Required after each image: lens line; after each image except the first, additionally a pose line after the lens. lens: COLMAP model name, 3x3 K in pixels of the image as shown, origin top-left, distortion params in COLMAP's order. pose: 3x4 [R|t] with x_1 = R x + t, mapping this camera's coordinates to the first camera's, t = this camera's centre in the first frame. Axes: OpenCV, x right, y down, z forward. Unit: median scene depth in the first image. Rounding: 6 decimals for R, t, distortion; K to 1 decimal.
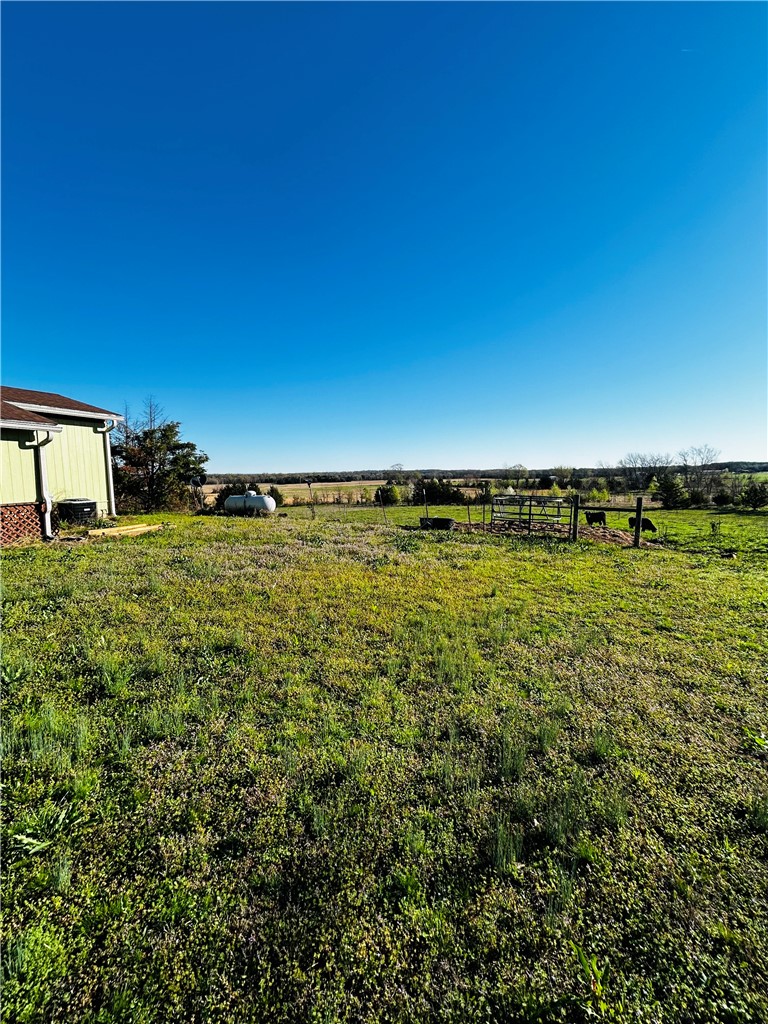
lens RADIAL K [[416.9, 0, 383.6], [0, 416.9, 509.1], [0, 0, 1]] dist [0.001412, 0.000752]
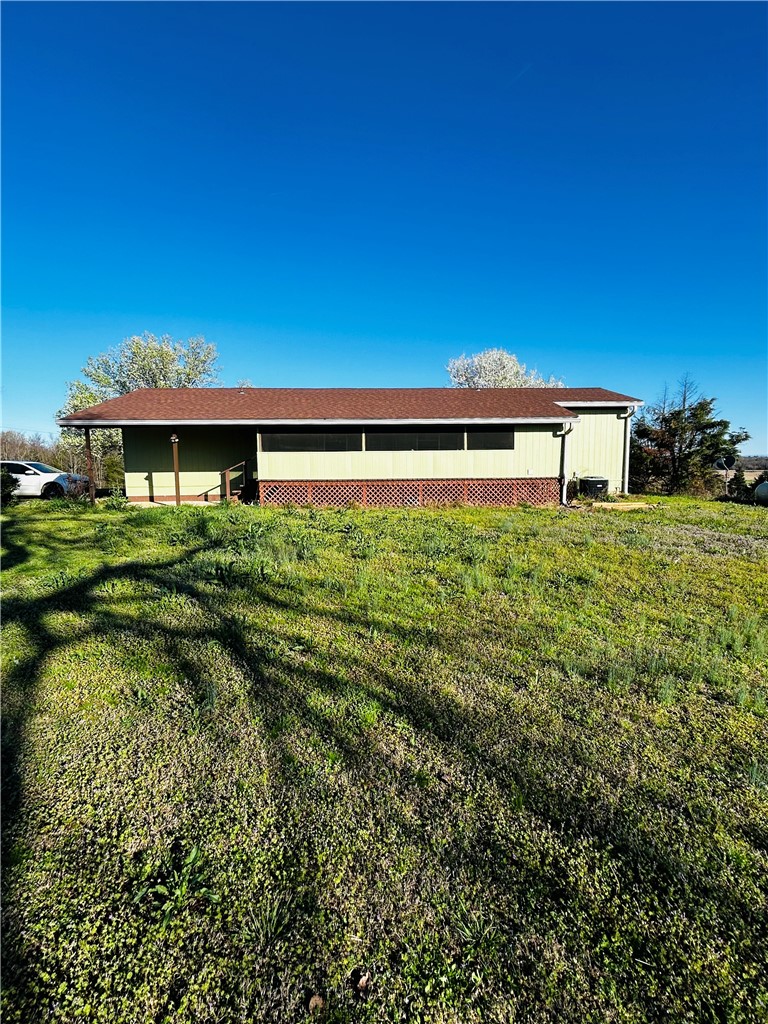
lens RADIAL K [[448.3, 0, 384.8], [0, 448.3, 510.8], [0, 0, 1]] dist [-0.000972, -0.000097]
pose [[0.410784, 0.112075, -0.904818, 0.172141], [-0.075835, 0.993177, 0.088591, 0.004363], [0.908573, 0.032225, 0.416481, -0.069573]]
